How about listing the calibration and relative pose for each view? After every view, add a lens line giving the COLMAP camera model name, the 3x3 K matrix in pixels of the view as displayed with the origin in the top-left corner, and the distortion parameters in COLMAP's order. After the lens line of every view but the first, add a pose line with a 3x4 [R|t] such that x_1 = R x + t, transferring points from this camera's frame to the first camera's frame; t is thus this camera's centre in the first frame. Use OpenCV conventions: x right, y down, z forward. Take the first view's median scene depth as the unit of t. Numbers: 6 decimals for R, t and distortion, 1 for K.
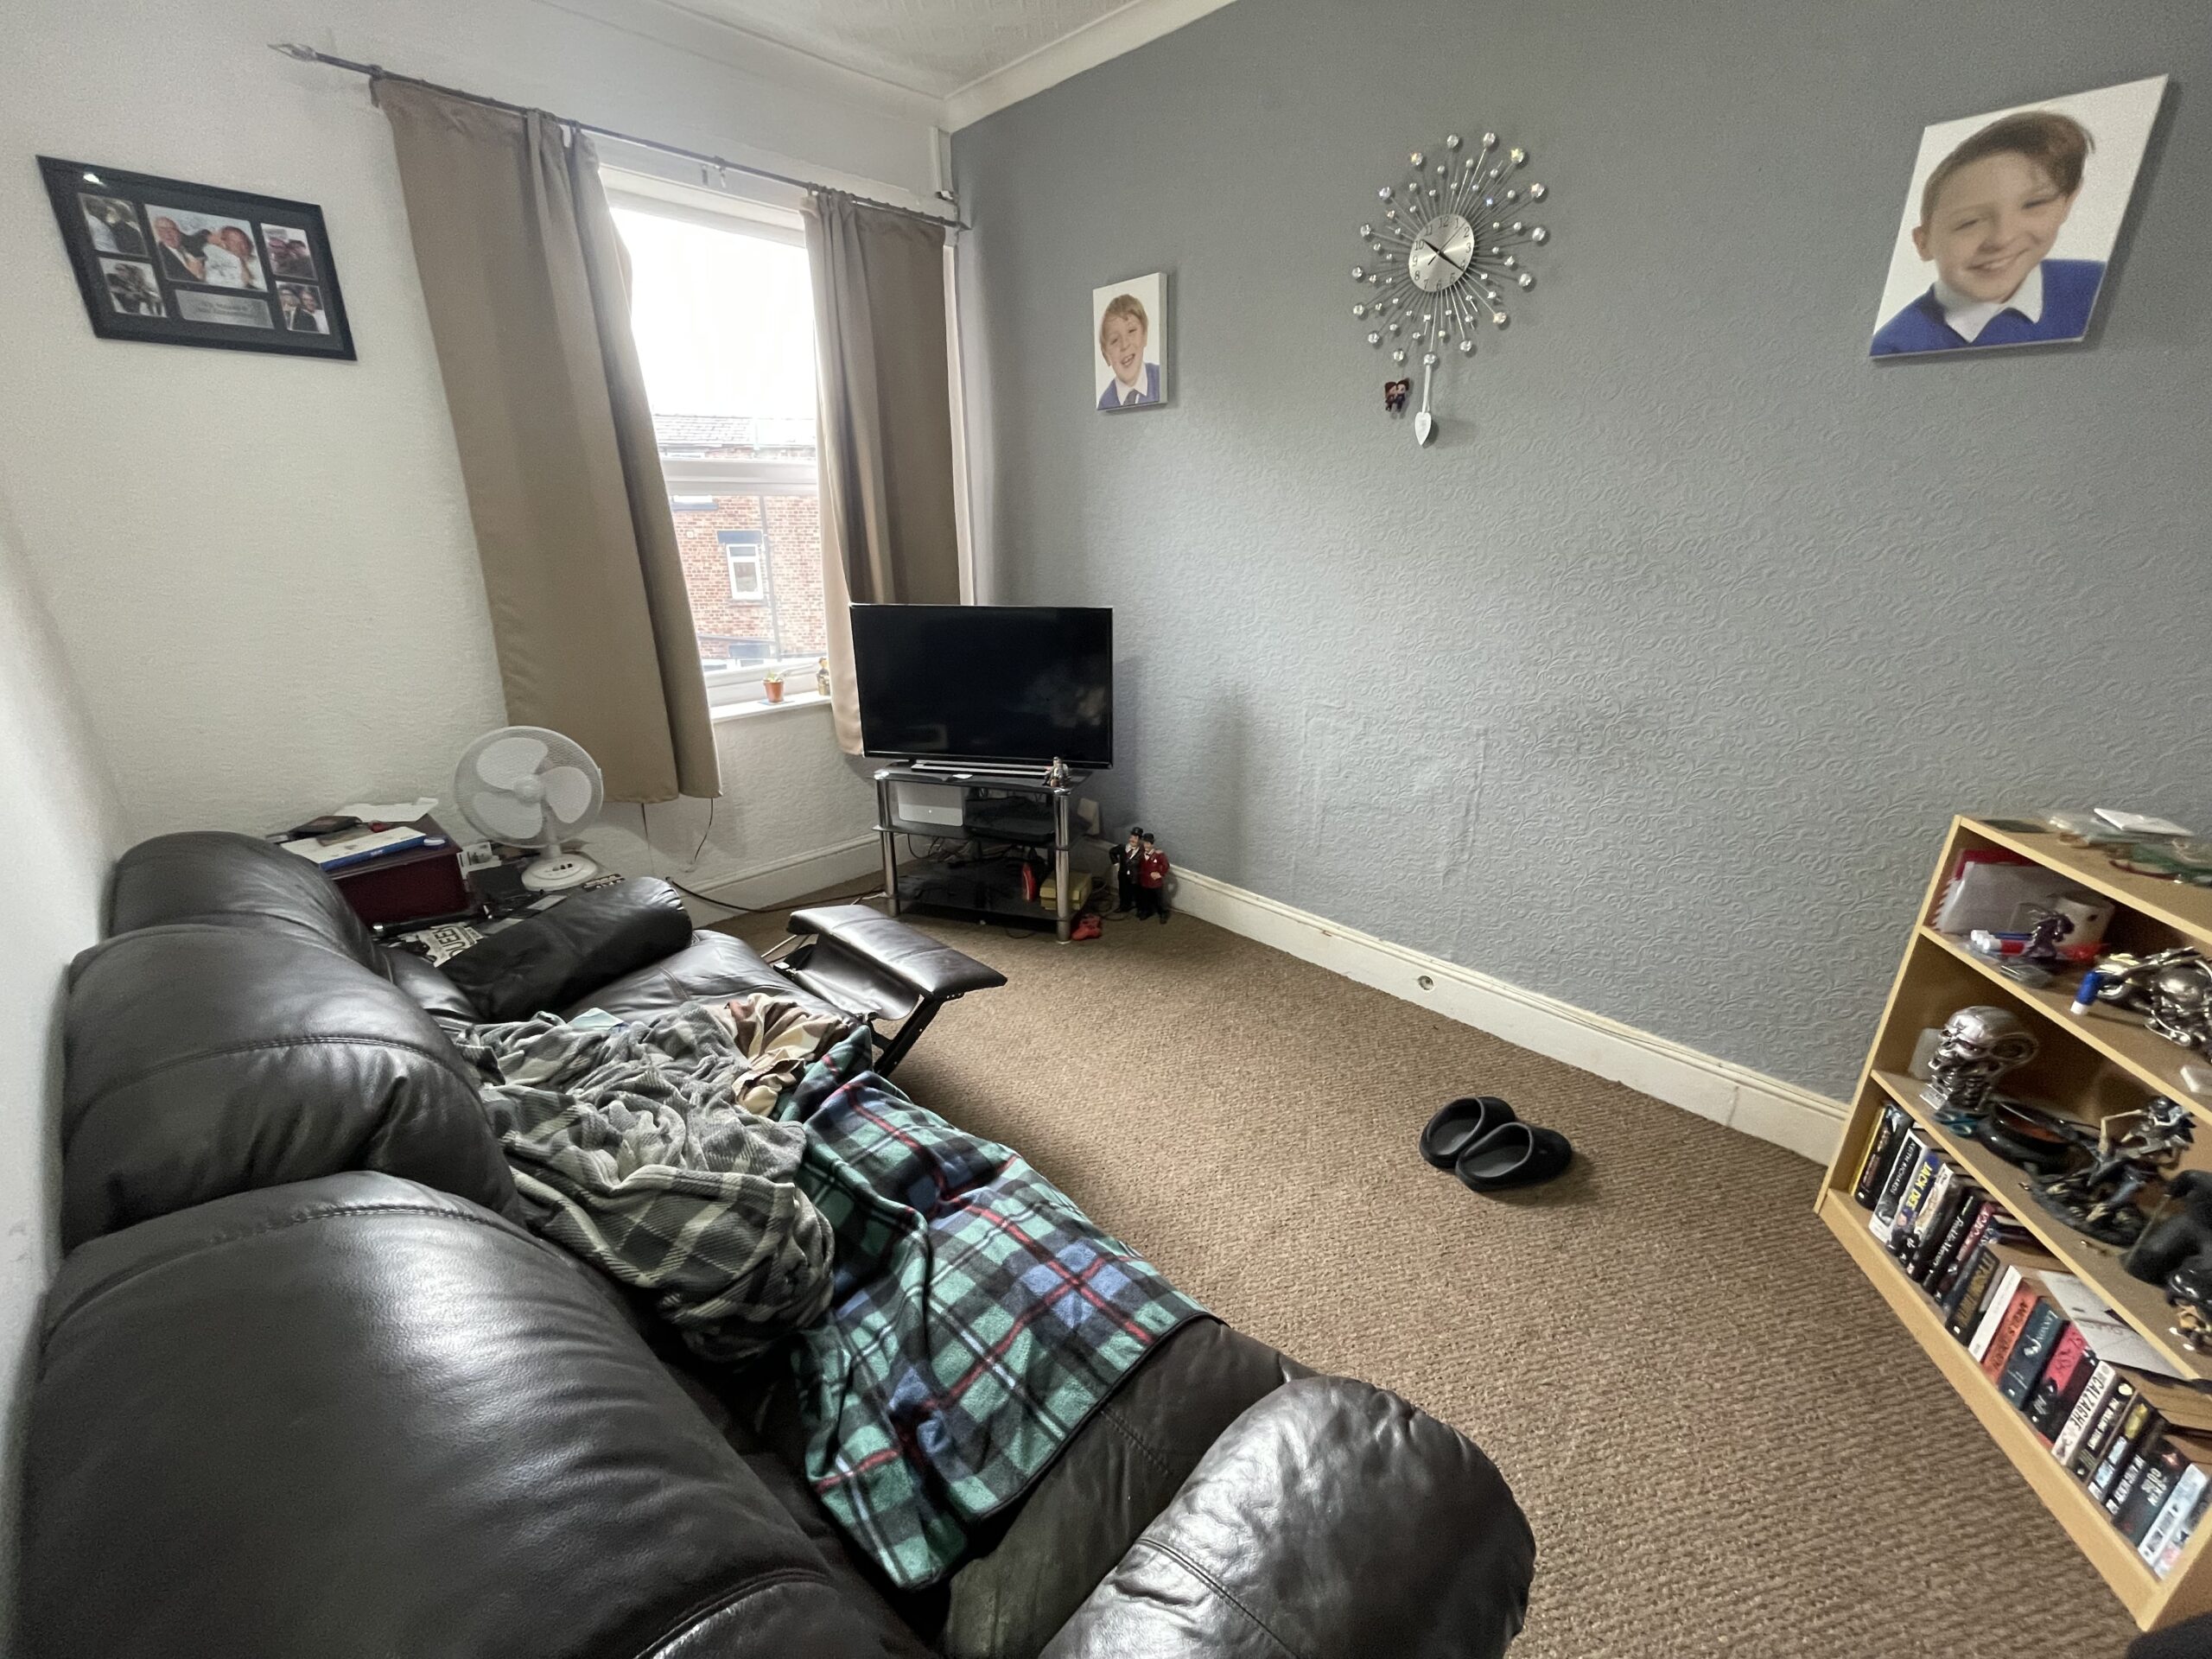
lens RADIAL K [[889.7, 0, 1101.4], [0, 889.7, 831.4], [0, 0, 1]] dist [-0.001562, -0.000433]
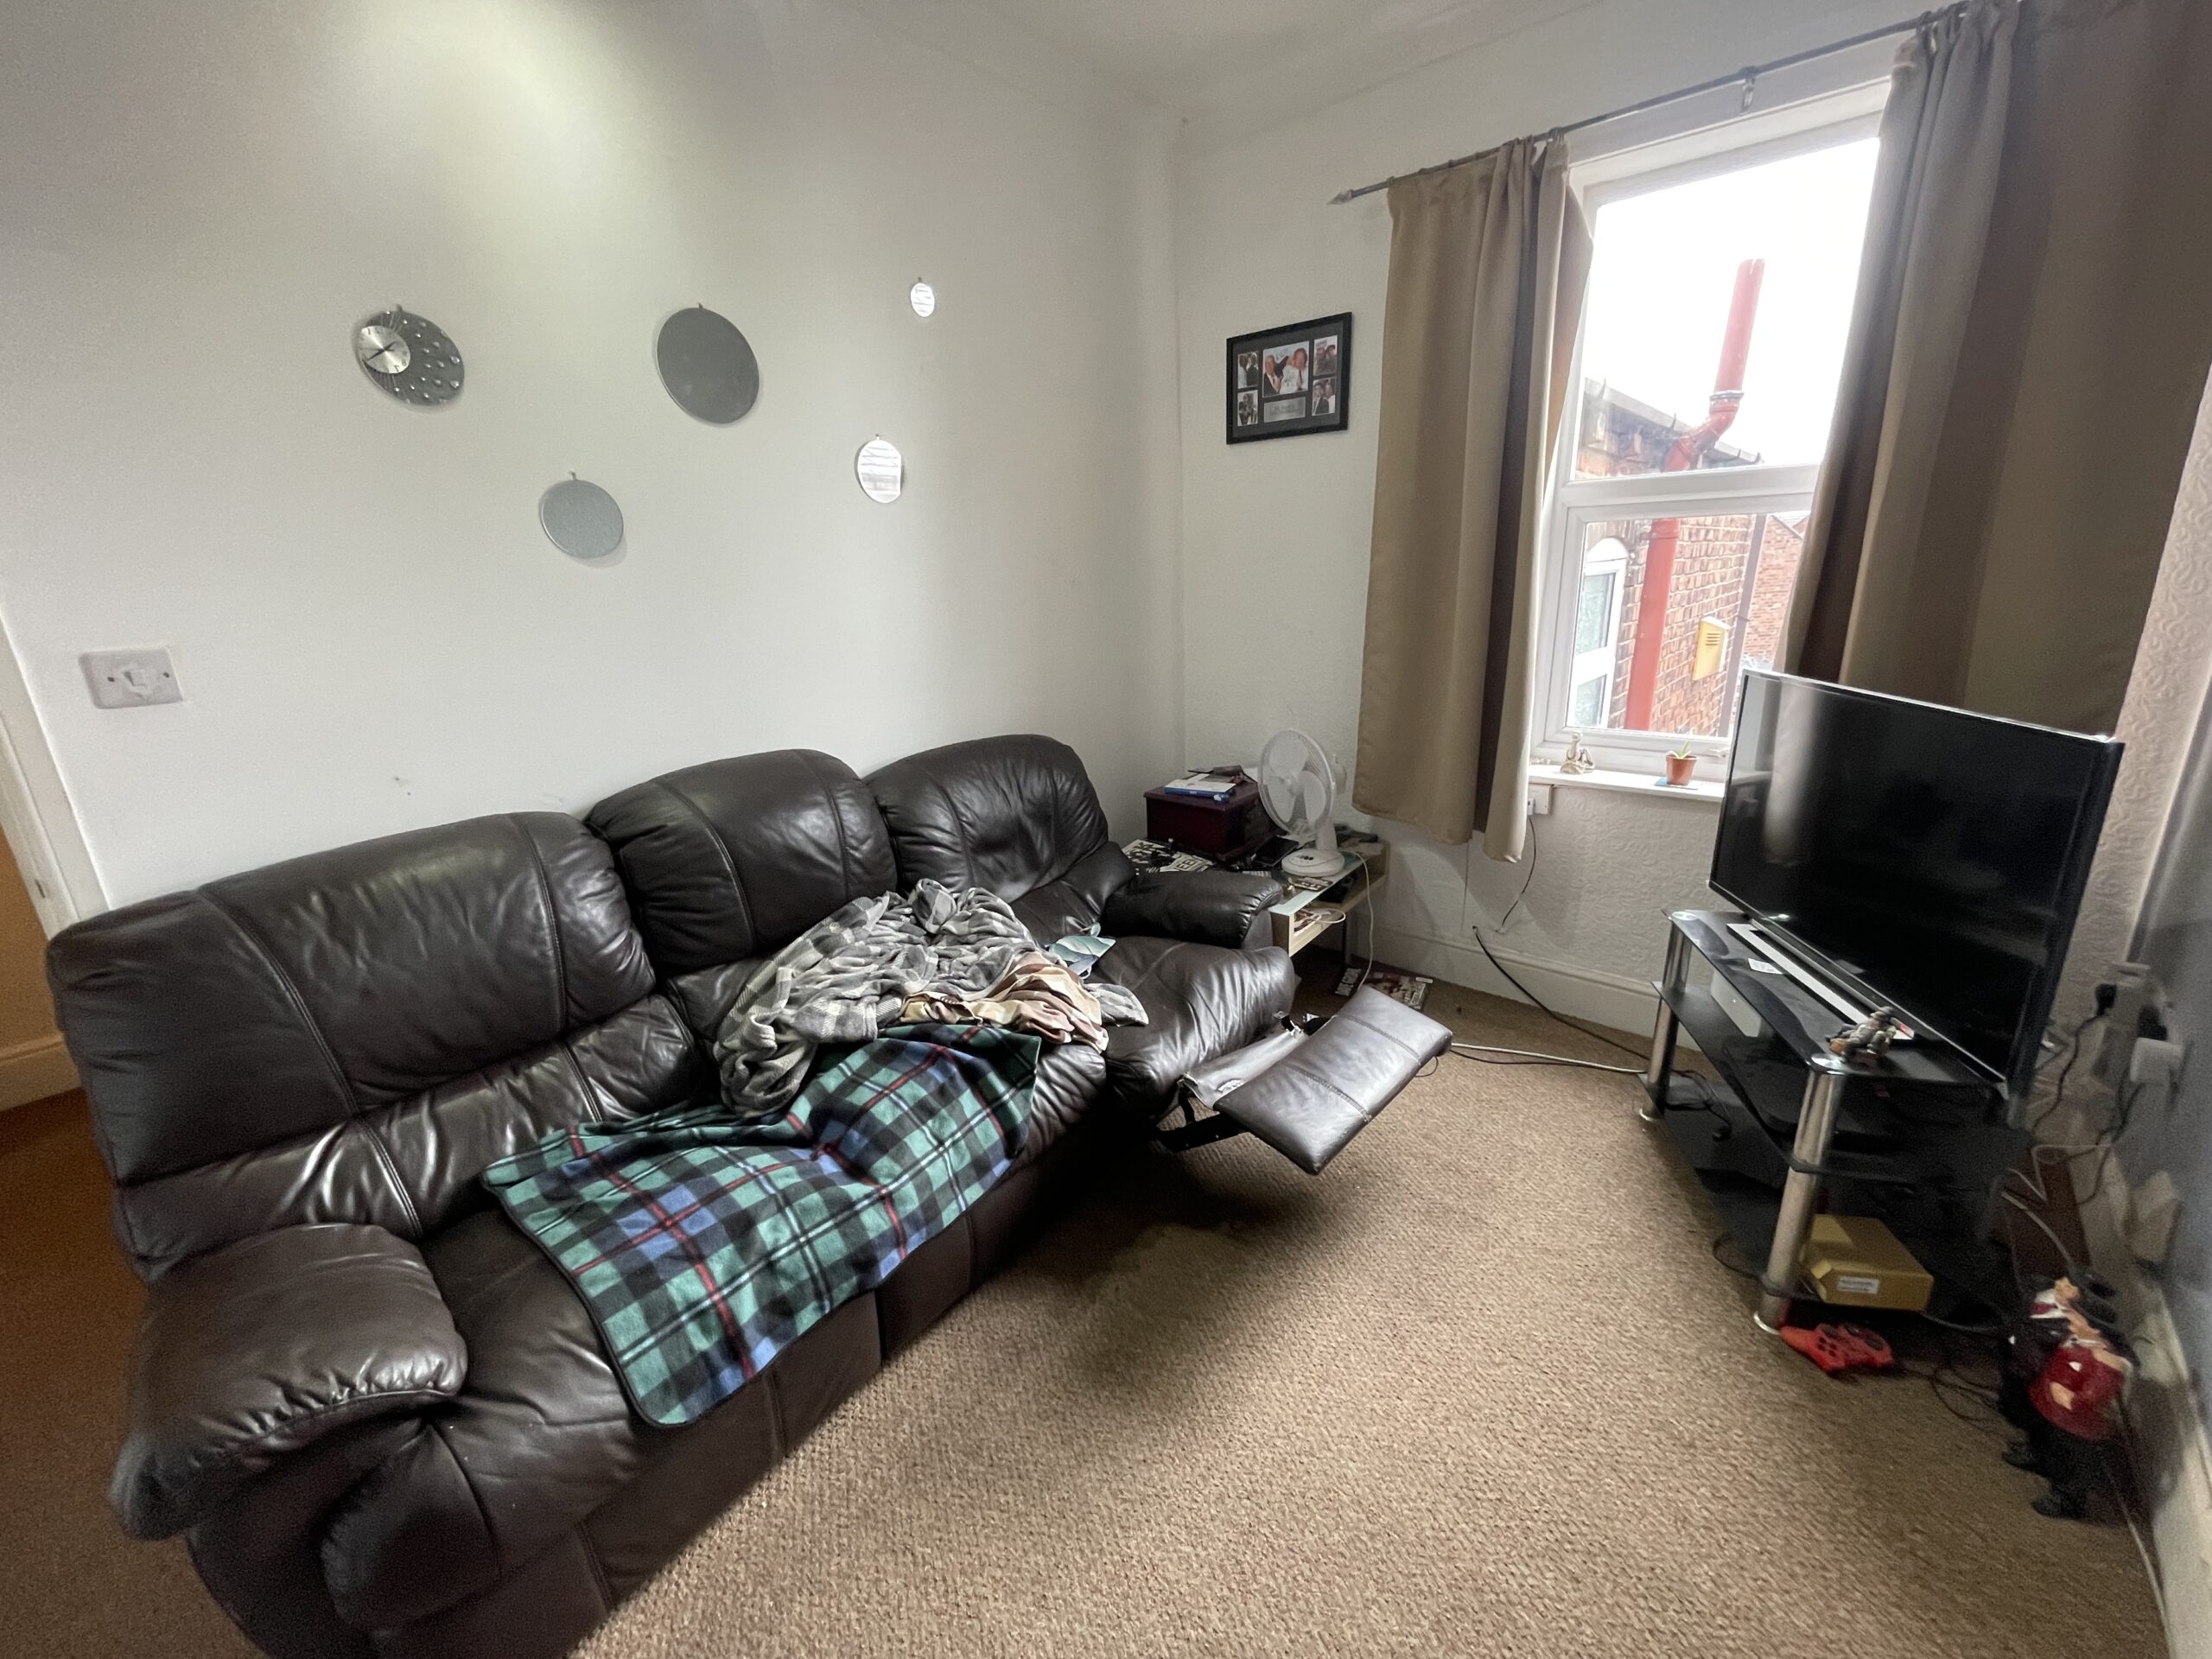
lens RADIAL K [[889.7, 0, 1105.4], [0, 889.7, 830.9], [0, 0, 1]] dist [-0.001562, -0.000433]
pose [[0.060214, 0.287779, -0.955802, 0.549834], [-0.312811, 0.914746, 0.255711, -0.243808], [0.947905, 0.283588, 0.145101, 0.706944]]
